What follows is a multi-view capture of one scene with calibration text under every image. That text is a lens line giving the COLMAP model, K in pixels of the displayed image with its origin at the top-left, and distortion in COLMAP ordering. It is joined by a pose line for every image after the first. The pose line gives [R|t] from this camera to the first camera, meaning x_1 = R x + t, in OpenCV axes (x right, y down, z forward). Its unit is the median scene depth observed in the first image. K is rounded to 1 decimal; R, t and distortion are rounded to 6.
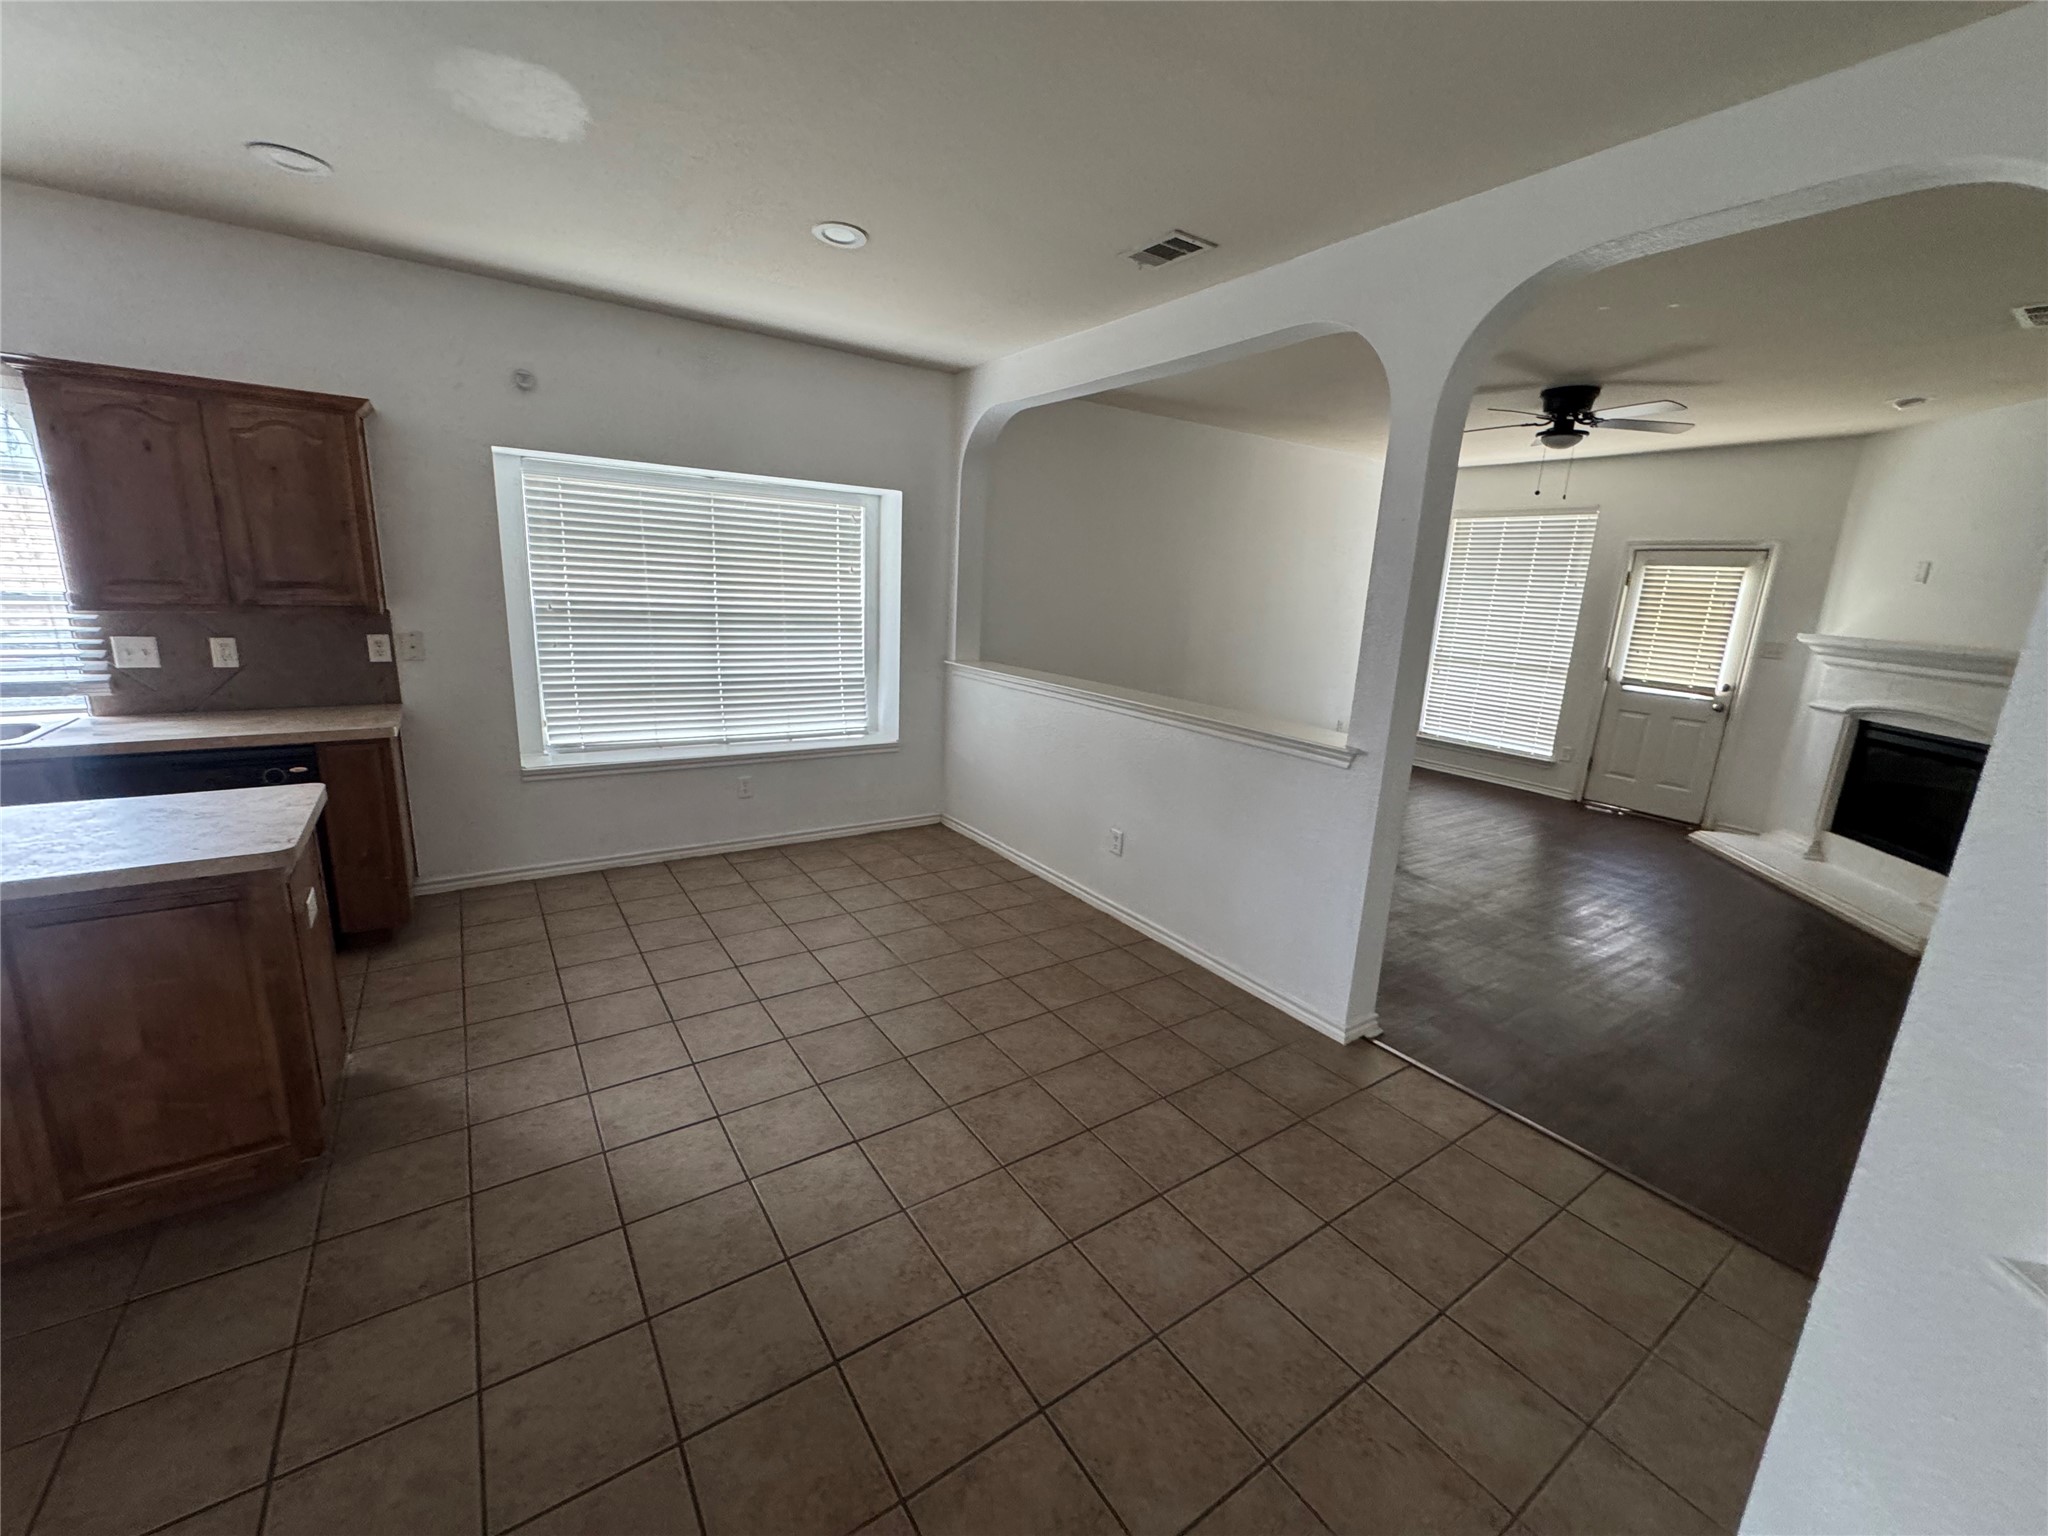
lens RADIAL K [[820.2, 0, 1025.5], [0, 820.2, 768.2], [0, 0, 1]] dist [-0.003397, -0.000046]
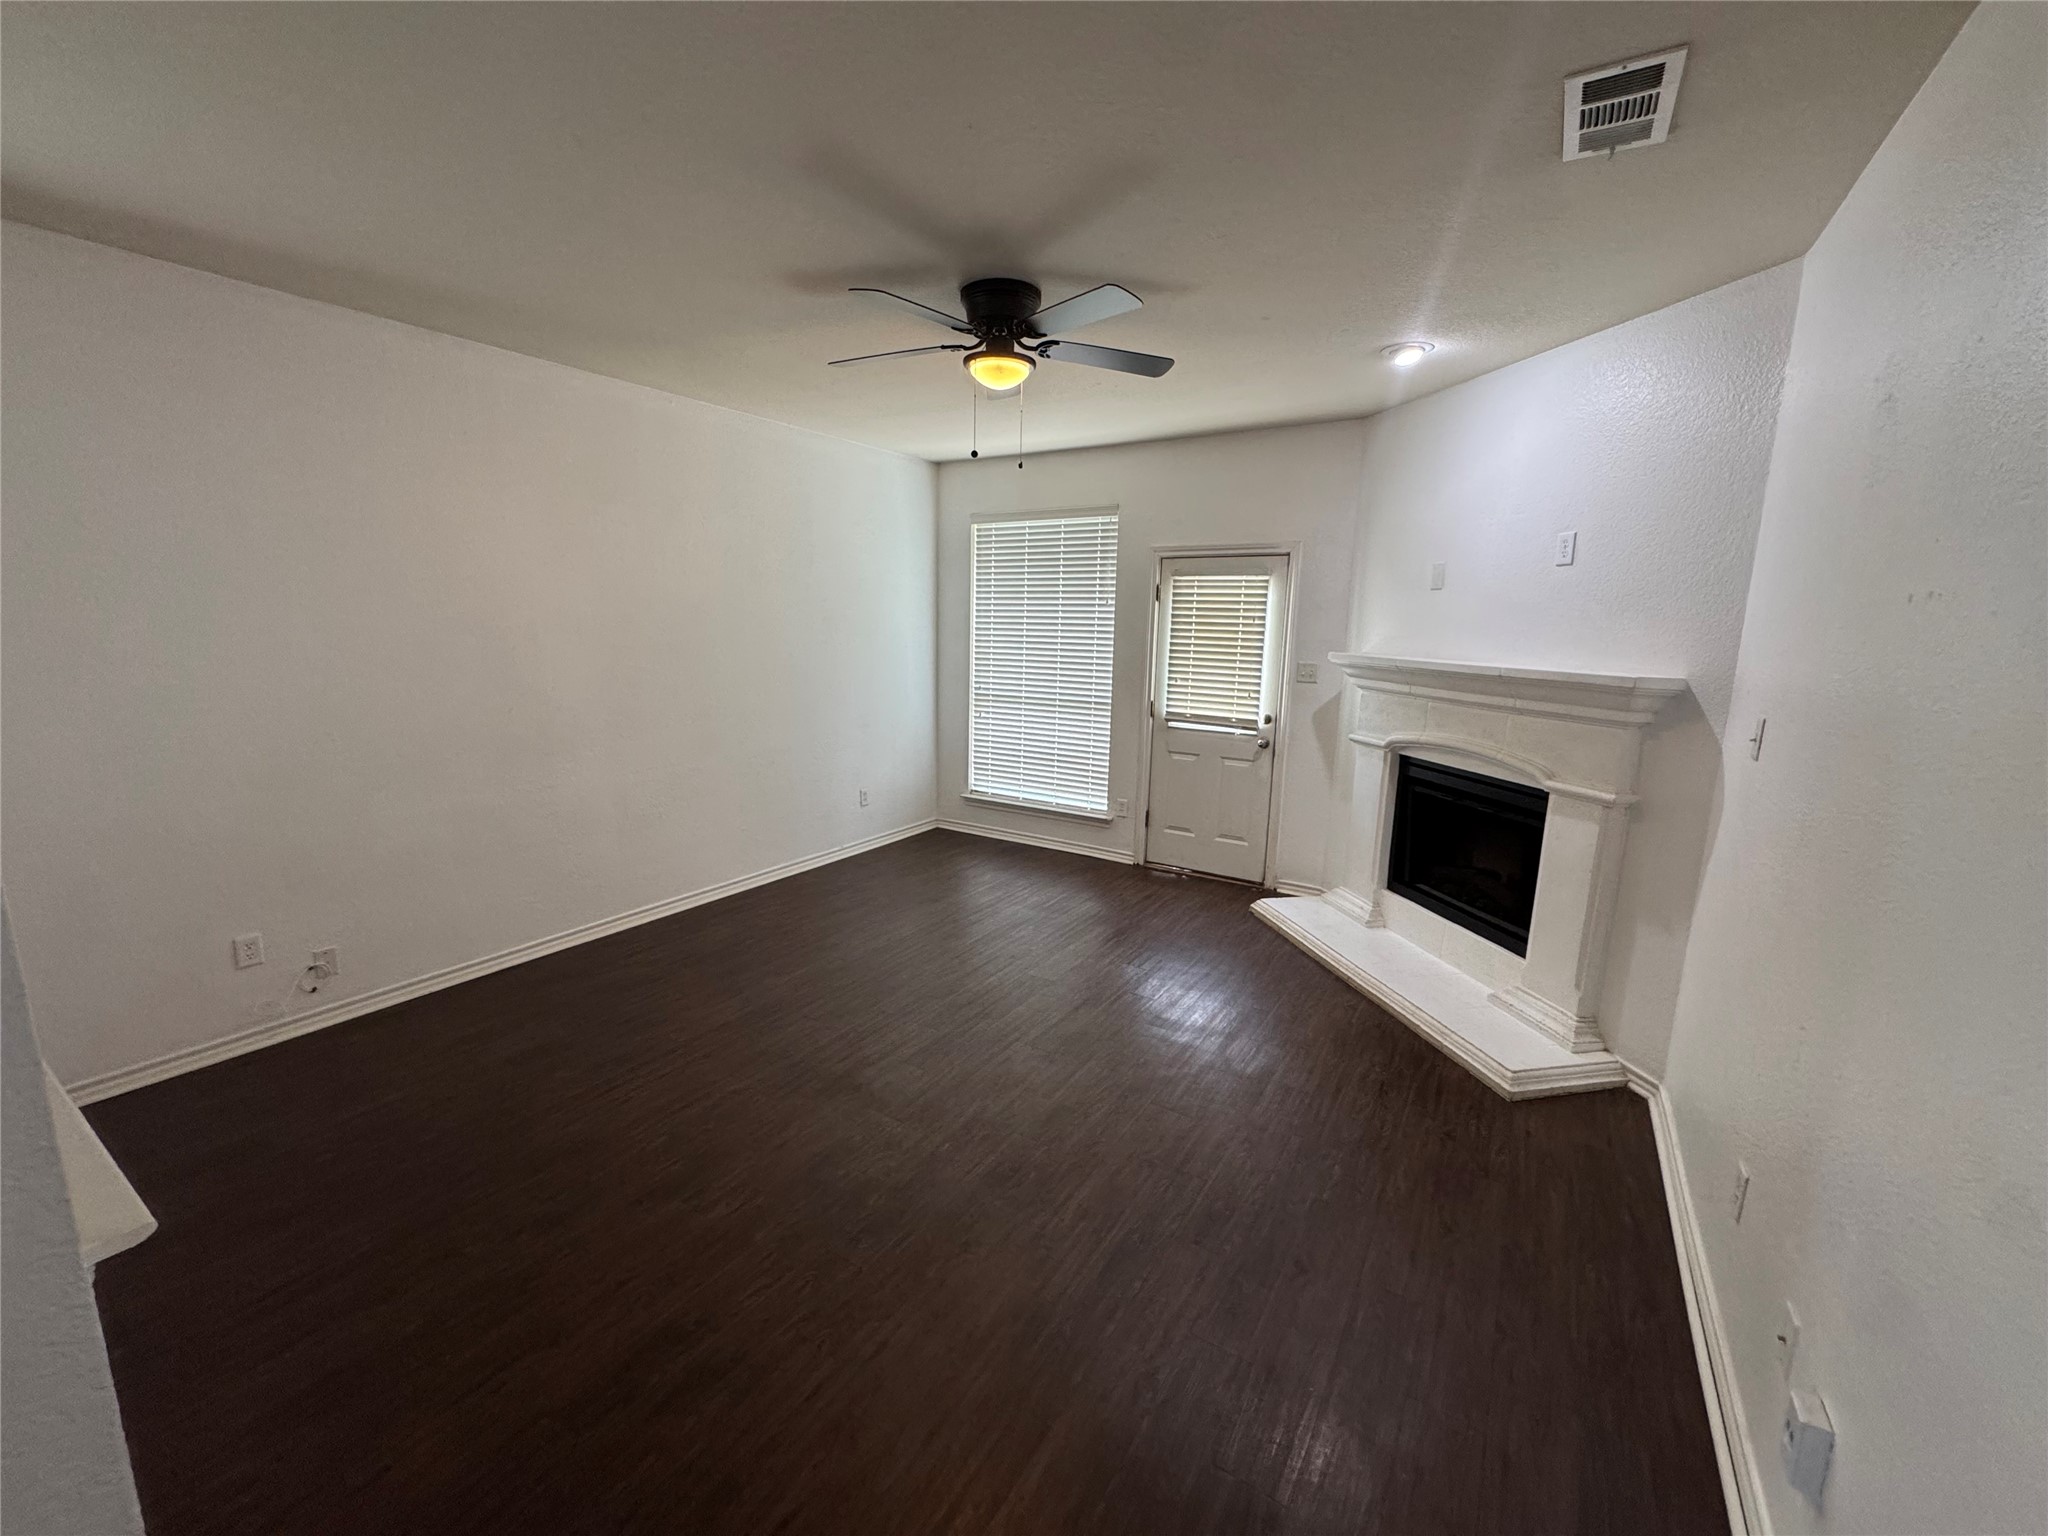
lens RADIAL K [[820.2, 0, 1025.5], [0, 820.2, 768.2], [0, 0, 1]] dist [-0.003397, -0.000046]
pose [[0.917807, -0.099682, 0.384310, 0.520452], [0.113776, 0.993407, -0.014049, -0.111630], [-0.380375, 0.056620, 0.923097, 0.557593]]
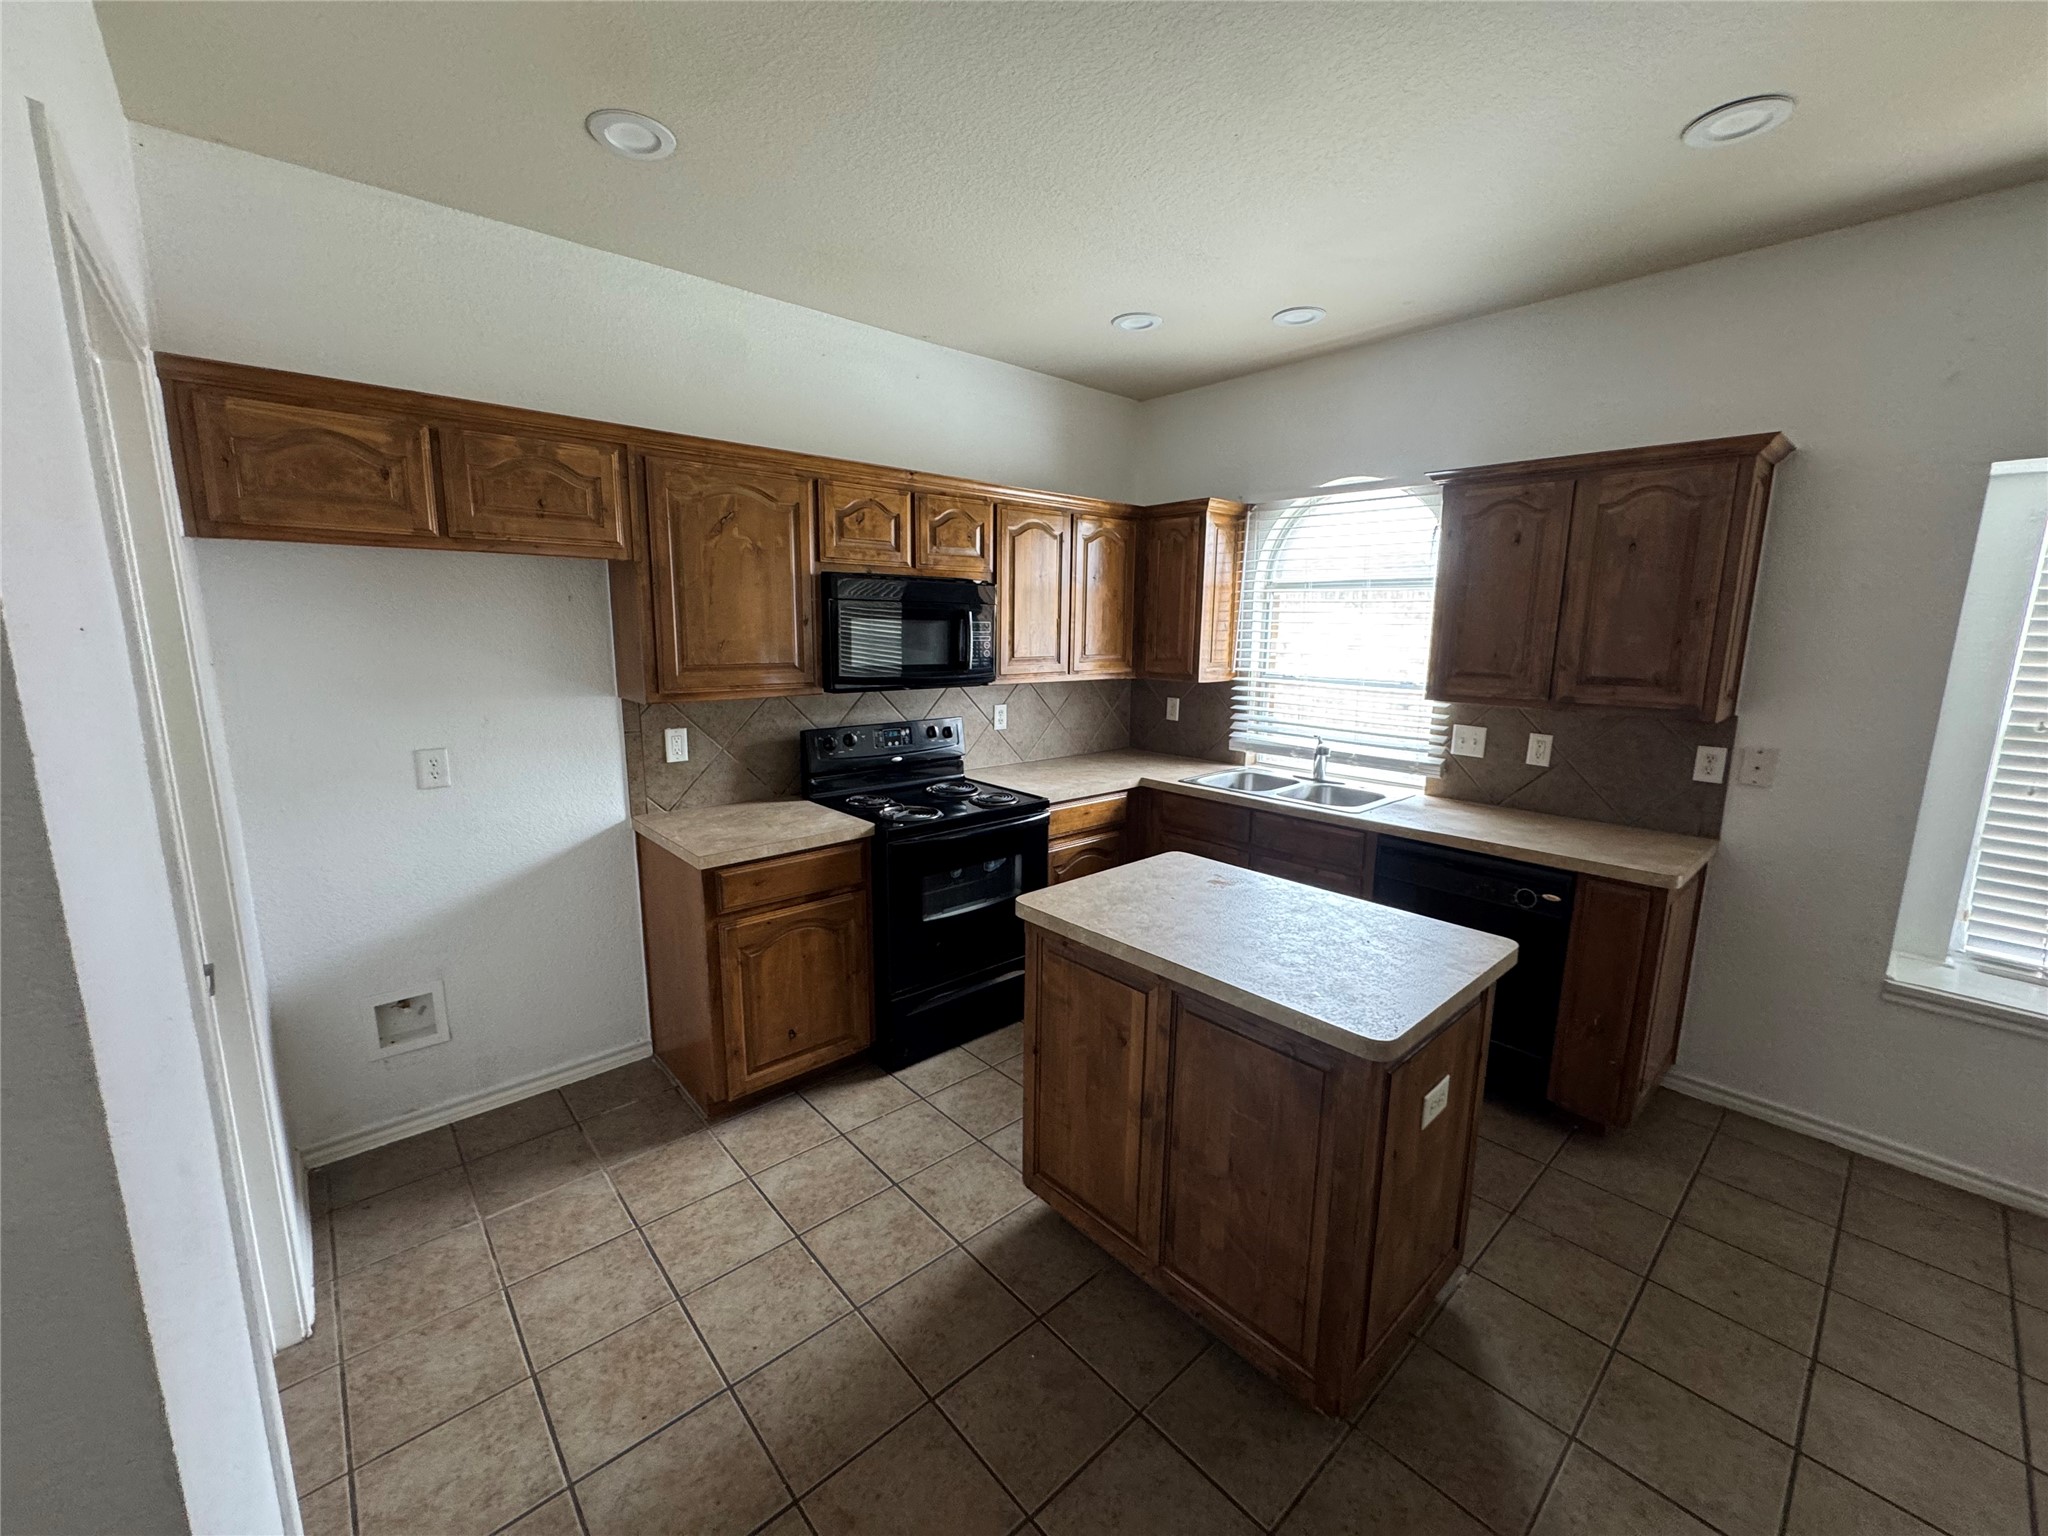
lens RADIAL K [[826.7, 0, 1022.6], [0, 826.7, 766.7], [0, 0, 1]] dist [-0.001142, 0.000708]
pose [[0.135495, 0.129182, -0.982320, -0.135827], [-0.228734, 0.968759, 0.095849, -0.079365], [0.964013, 0.211703, 0.160811, 0.289357]]
